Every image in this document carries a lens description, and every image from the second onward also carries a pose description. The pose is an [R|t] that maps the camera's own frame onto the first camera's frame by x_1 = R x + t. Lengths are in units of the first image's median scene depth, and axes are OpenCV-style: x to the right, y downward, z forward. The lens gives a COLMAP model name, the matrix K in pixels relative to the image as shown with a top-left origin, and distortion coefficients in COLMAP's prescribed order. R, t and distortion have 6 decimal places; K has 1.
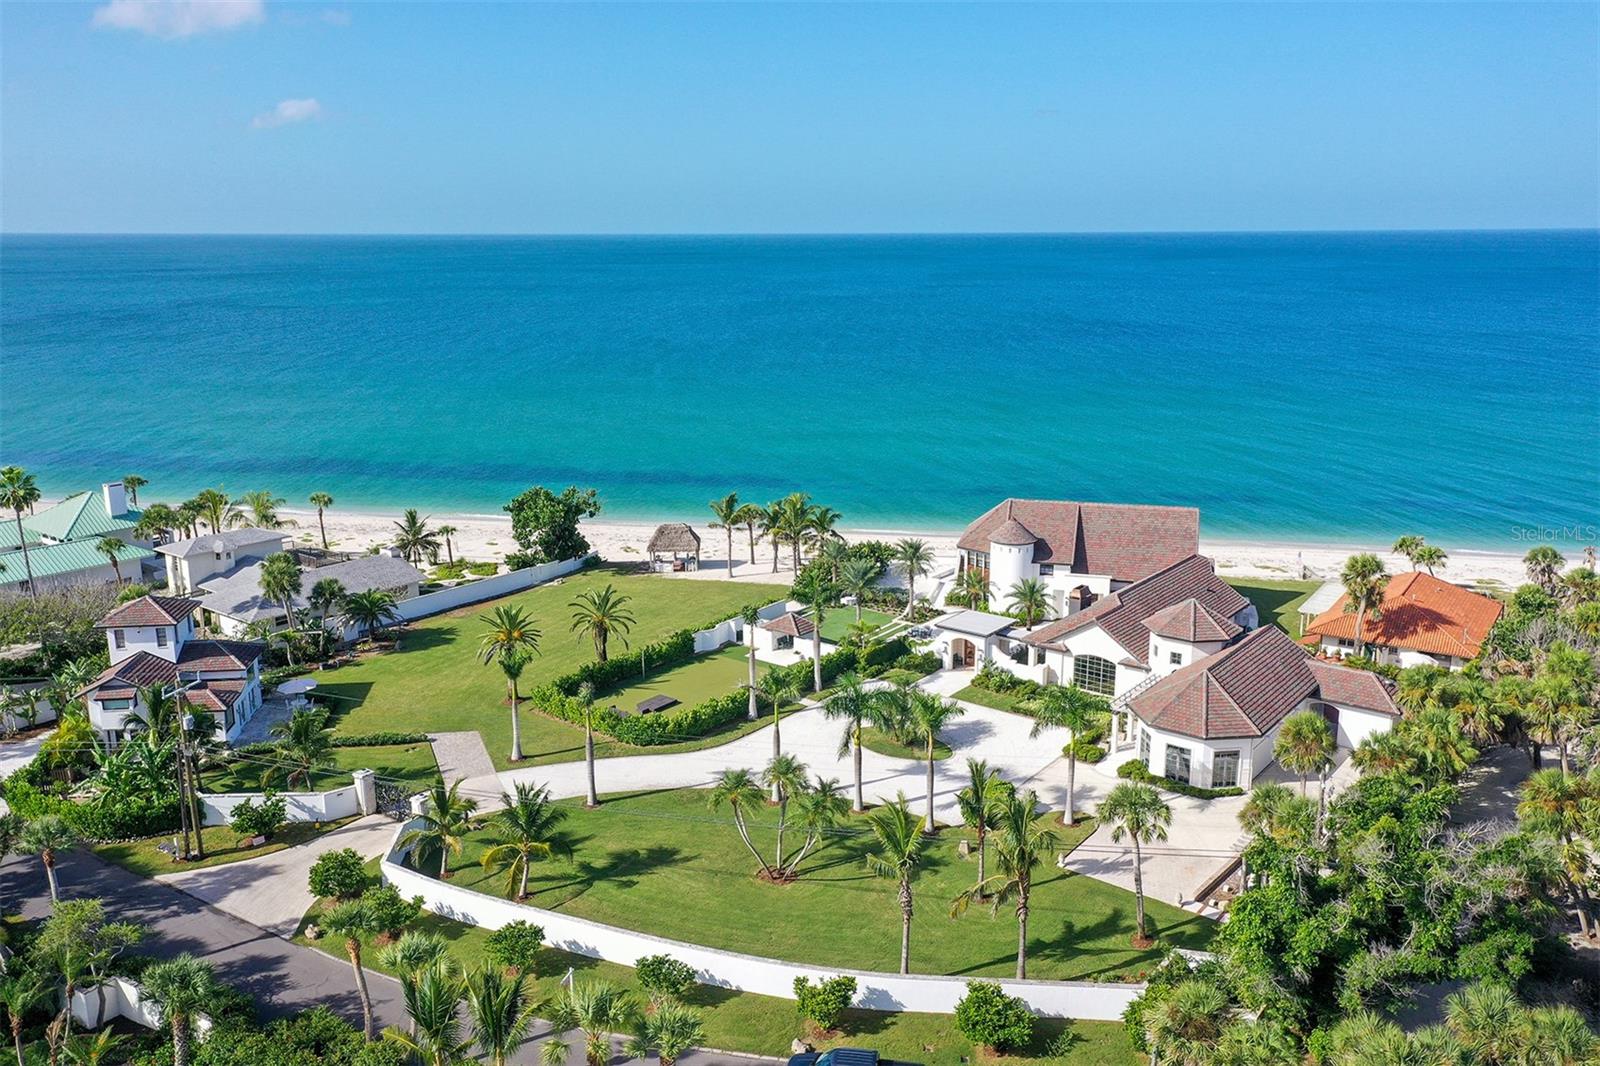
lens RADIAL K [[1276.4, 0, 800.0], [0, 1276.4, 533.0], [0, 0, 1]] dist [0.018449, 0.003832]
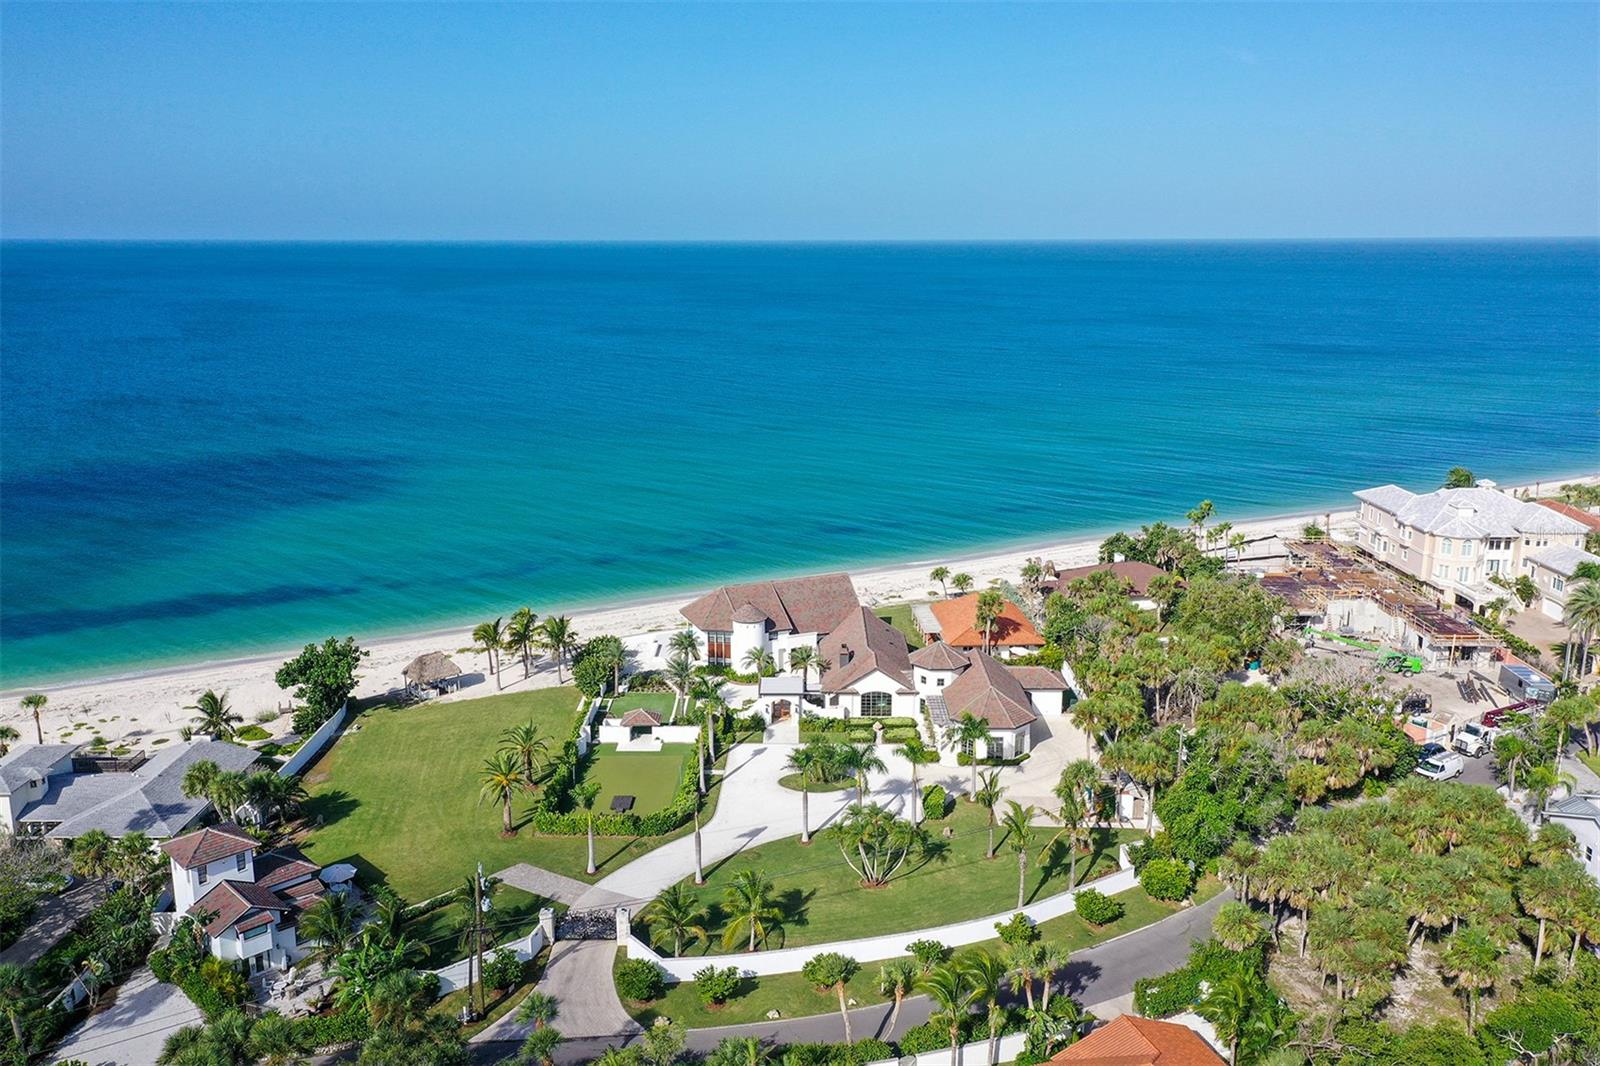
lens RADIAL K [[1276.4, 0, 800.0], [0, 1276.4, 533.0], [0, 0, 1]] dist [0.018449, 0.003832]
pose [[0.791709, -0.135561, 0.595668, -0.665231], [0.140312, 0.989352, 0.038665, -0.147482], [-0.594567, 0.052968, 0.802299, -0.115144]]
